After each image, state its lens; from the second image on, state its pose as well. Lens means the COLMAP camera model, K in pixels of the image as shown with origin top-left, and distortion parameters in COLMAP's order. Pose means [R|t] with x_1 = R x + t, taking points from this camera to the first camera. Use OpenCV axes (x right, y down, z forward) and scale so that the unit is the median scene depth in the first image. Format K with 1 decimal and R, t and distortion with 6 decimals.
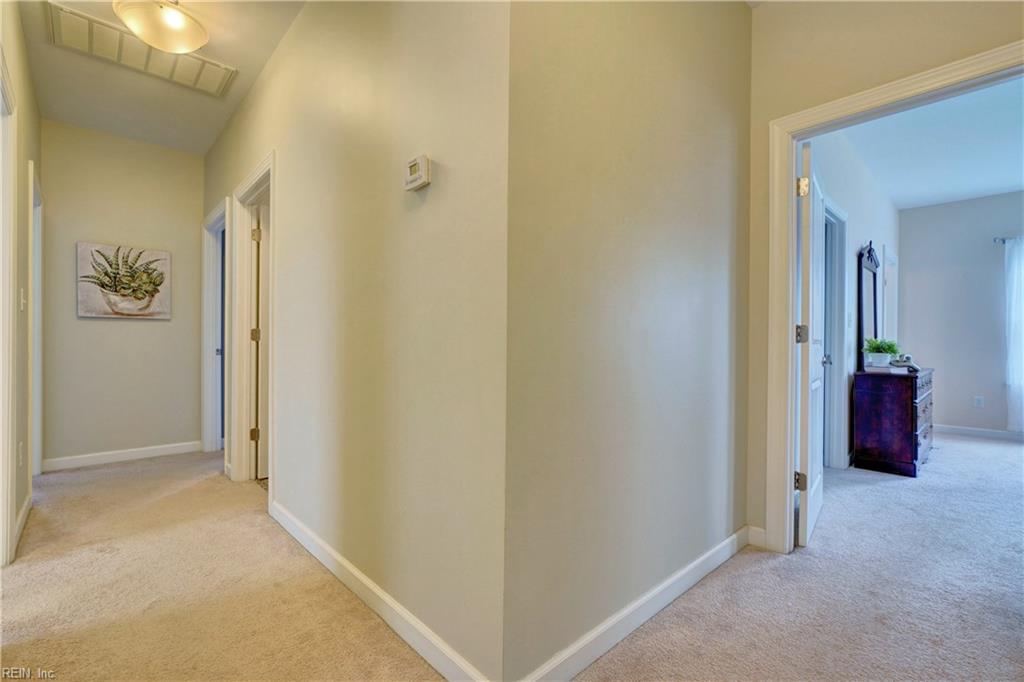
lens RADIAL K [[455.1, 0, 512.0], [0, 455.1, 341.0], [0, 0, 1]] dist [0.000235, 0.005377]
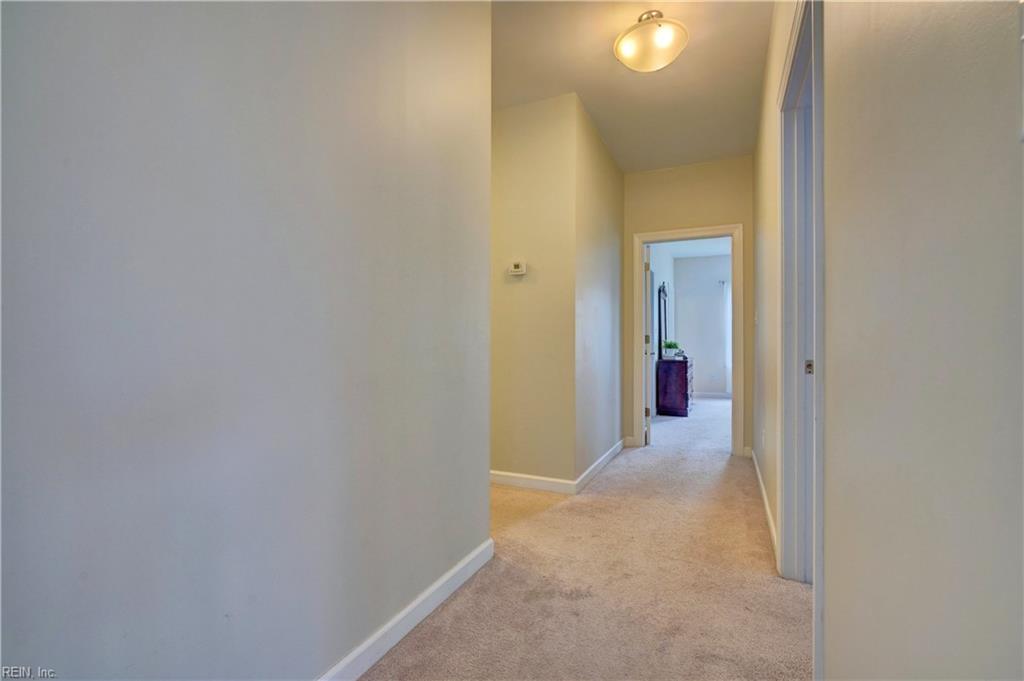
lens RADIAL K [[455.1, 0, 512.0], [0, 455.1, 340.5], [0, 0, 1]] dist [0.000235, 0.005377]
pose [[0.928950, -0.008216, 0.370113, -0.395086], [0.009266, 0.999957, -0.001061, -0.007586], [-0.370088, 0.004415, 0.928986, -0.386632]]
